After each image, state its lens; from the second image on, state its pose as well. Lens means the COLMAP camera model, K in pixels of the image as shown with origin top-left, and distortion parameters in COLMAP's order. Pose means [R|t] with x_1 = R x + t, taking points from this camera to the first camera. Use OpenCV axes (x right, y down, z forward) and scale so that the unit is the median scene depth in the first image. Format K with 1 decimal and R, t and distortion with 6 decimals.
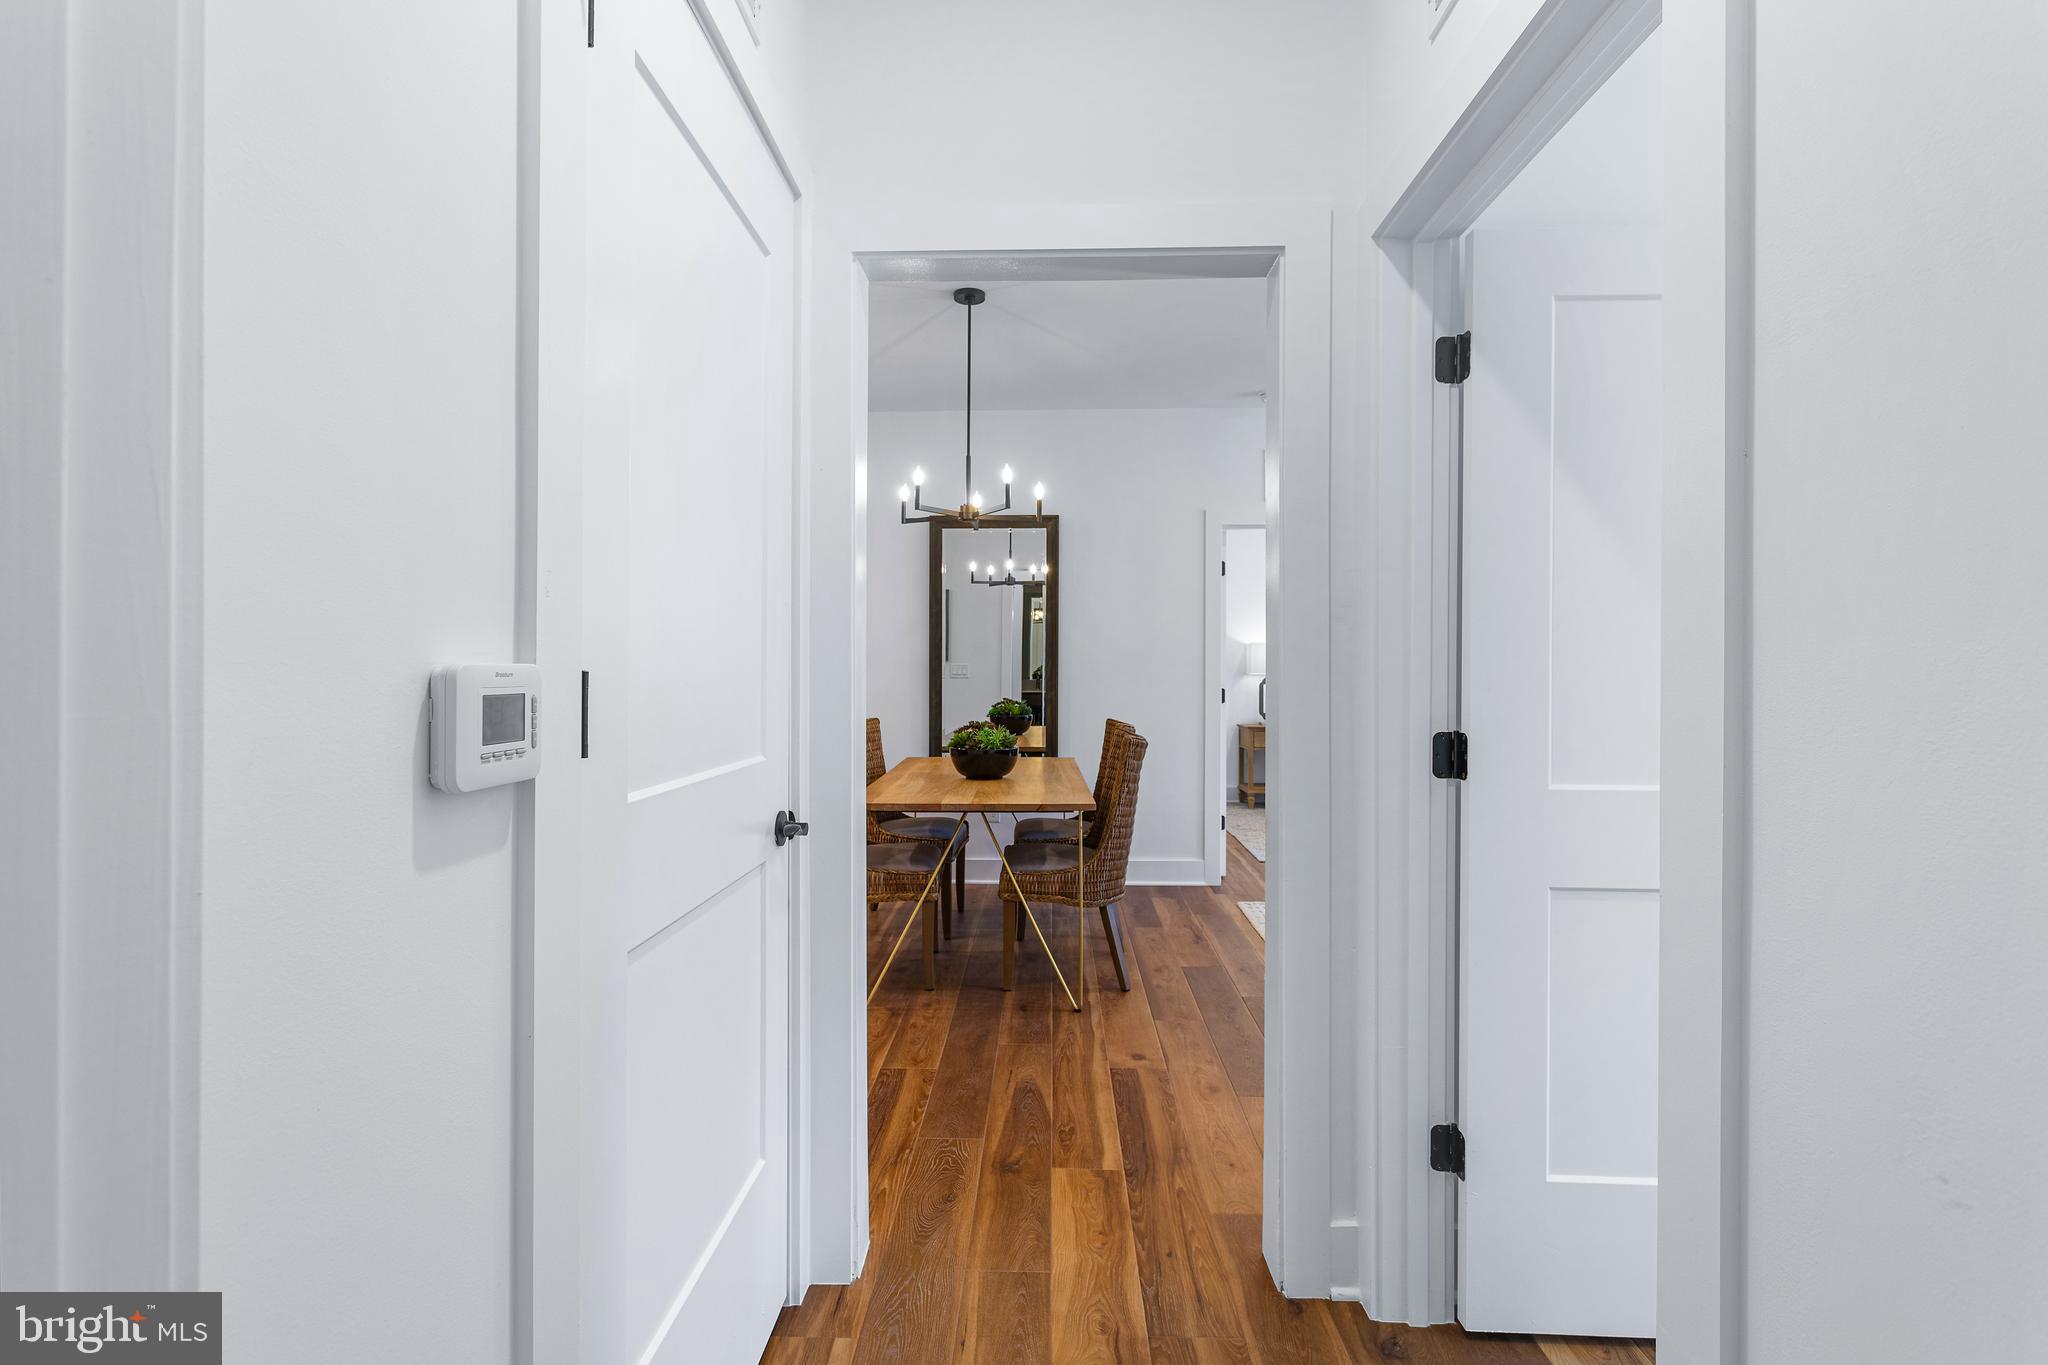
lens RADIAL K [[976.3, 0, 1035.6], [0, 976.3, 665.4], [0, 0, 1]] dist [0.000489, 0.000230]
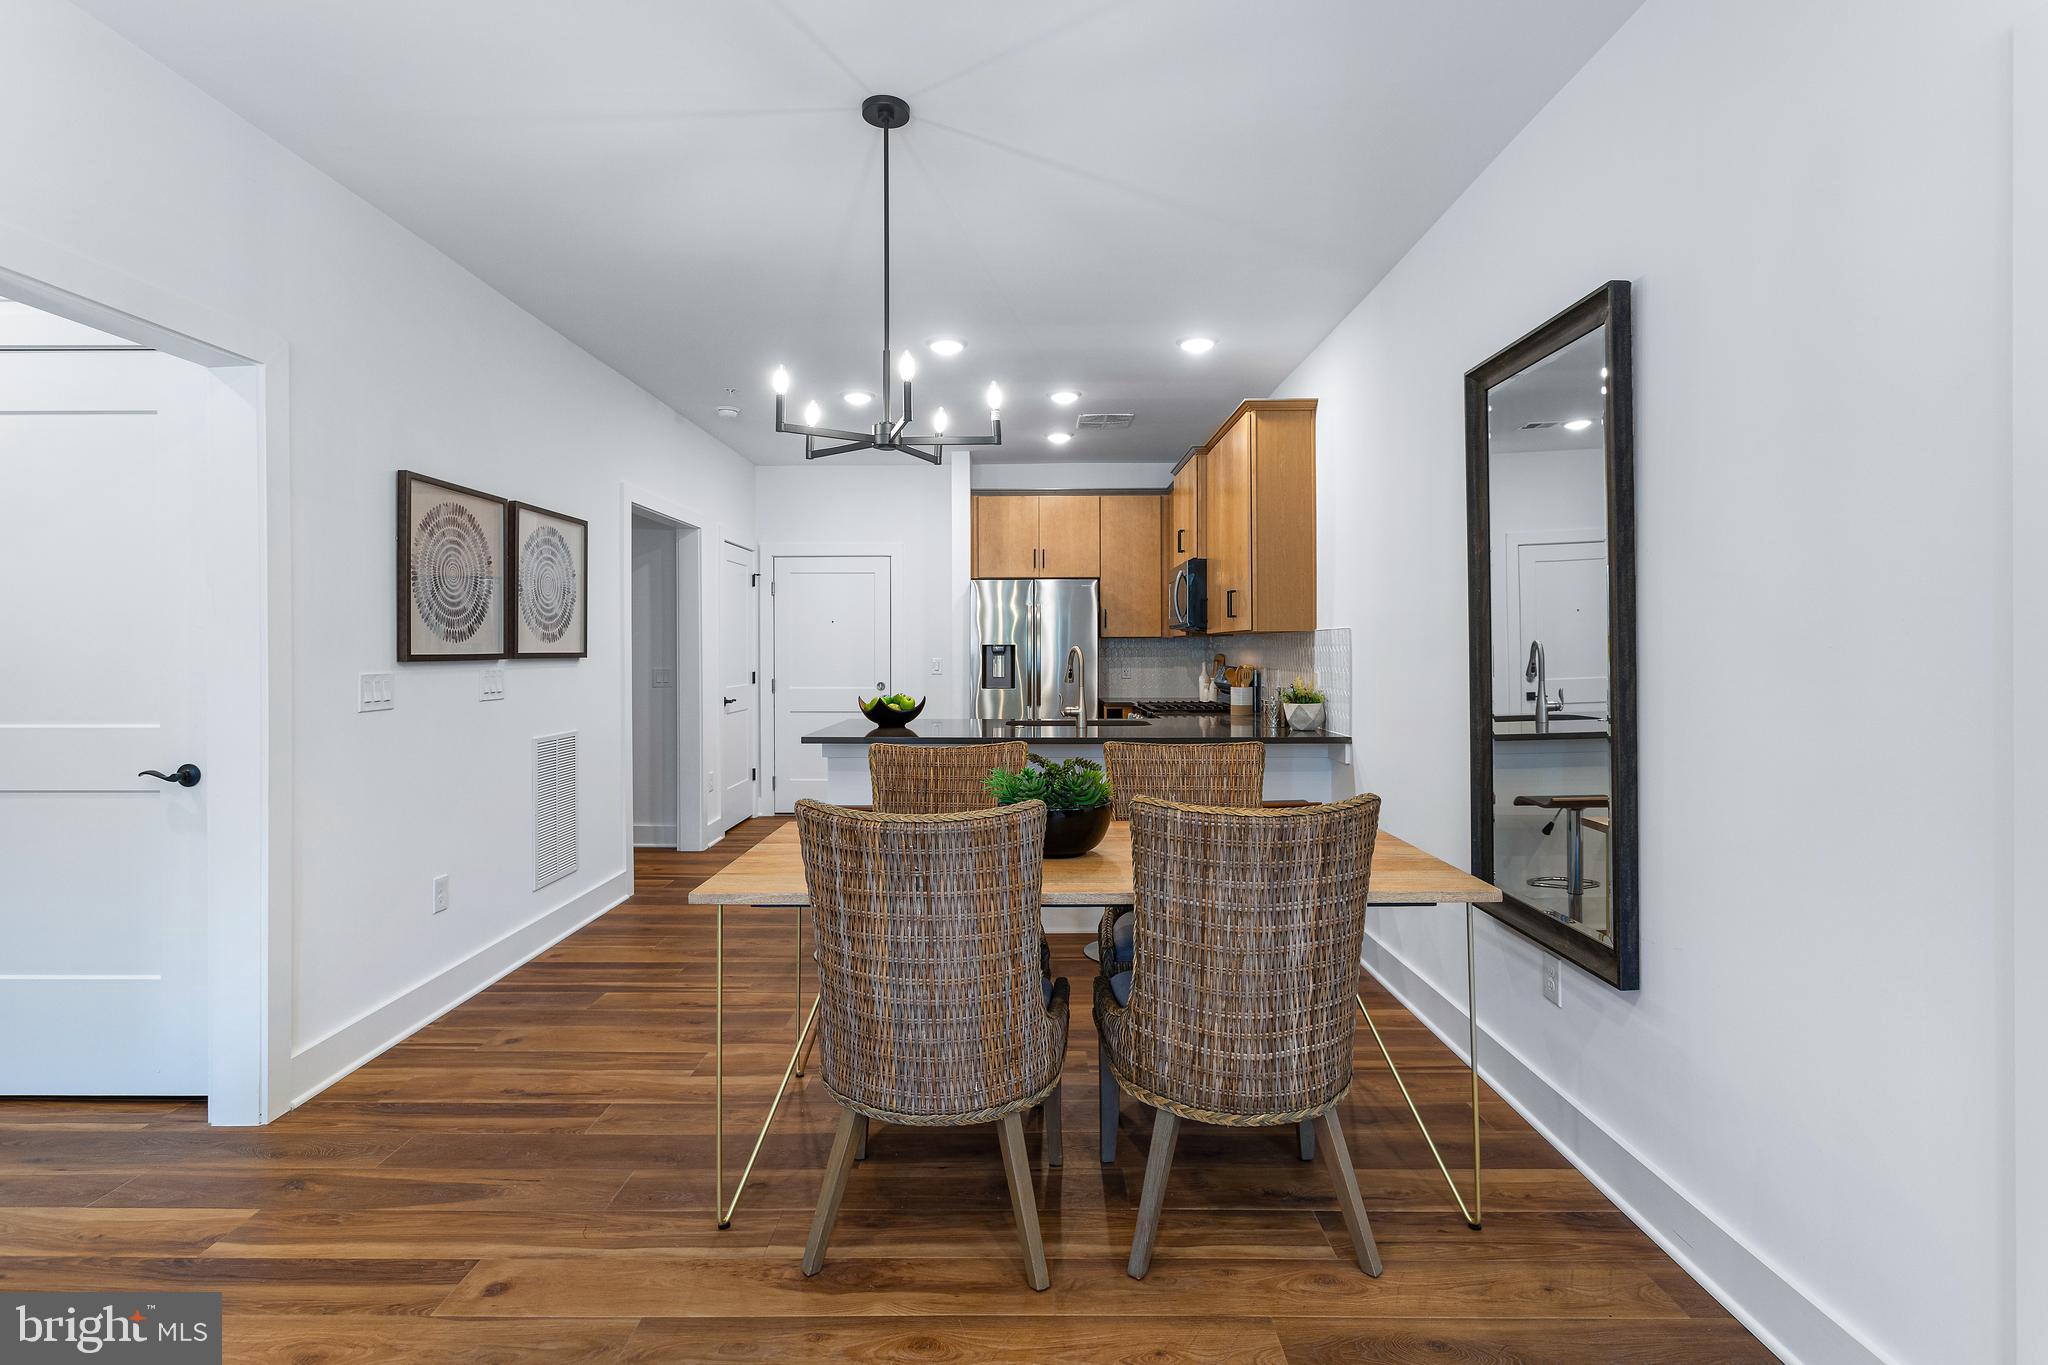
lens RADIAL K [[976.3, 0, 1019.0], [0, 976.3, 660.6], [0, 0, 1]] dist [0.000489, 0.000230]
pose [[-0.001280, 0.008043, -0.999967, 0.574877], [0.010932, 0.999908, 0.008028, -0.006889], [0.999939, -0.010922, -0.001368, 1.049538]]
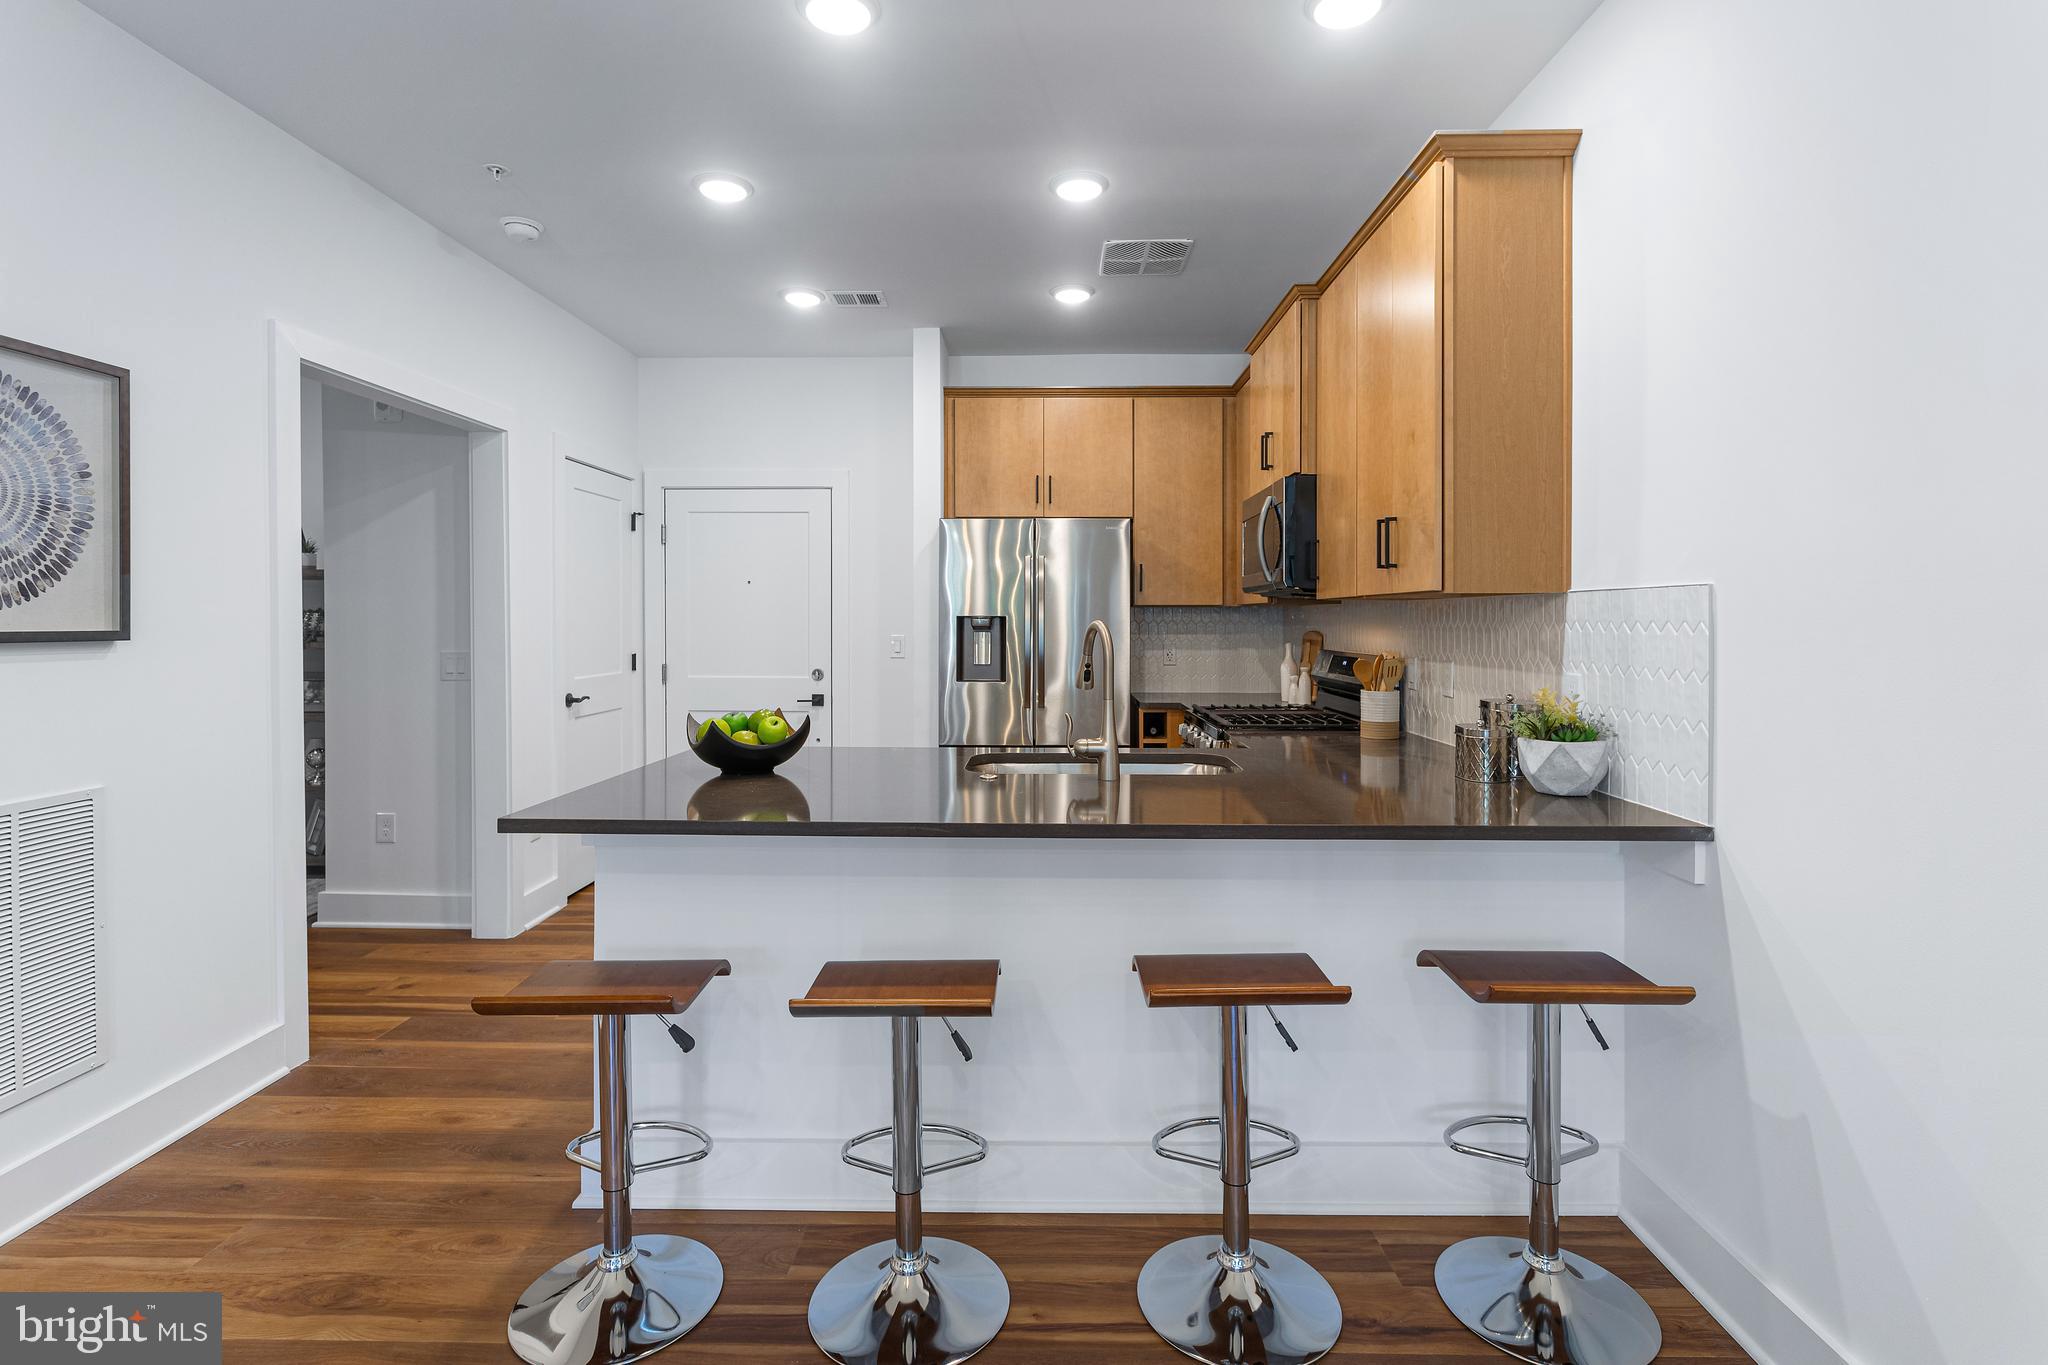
lens RADIAL K [[976.3, 0, 1031.5], [0, 976.3, 630.7], [0, 0, 1]] dist [0.000489, 0.000230]
pose [[-0.009752, 0.009432, -0.999908, 0.008911], [0.008512, 0.999920, 0.009349, -0.014360], [0.999916, -0.008420, -0.009832, 1.080824]]
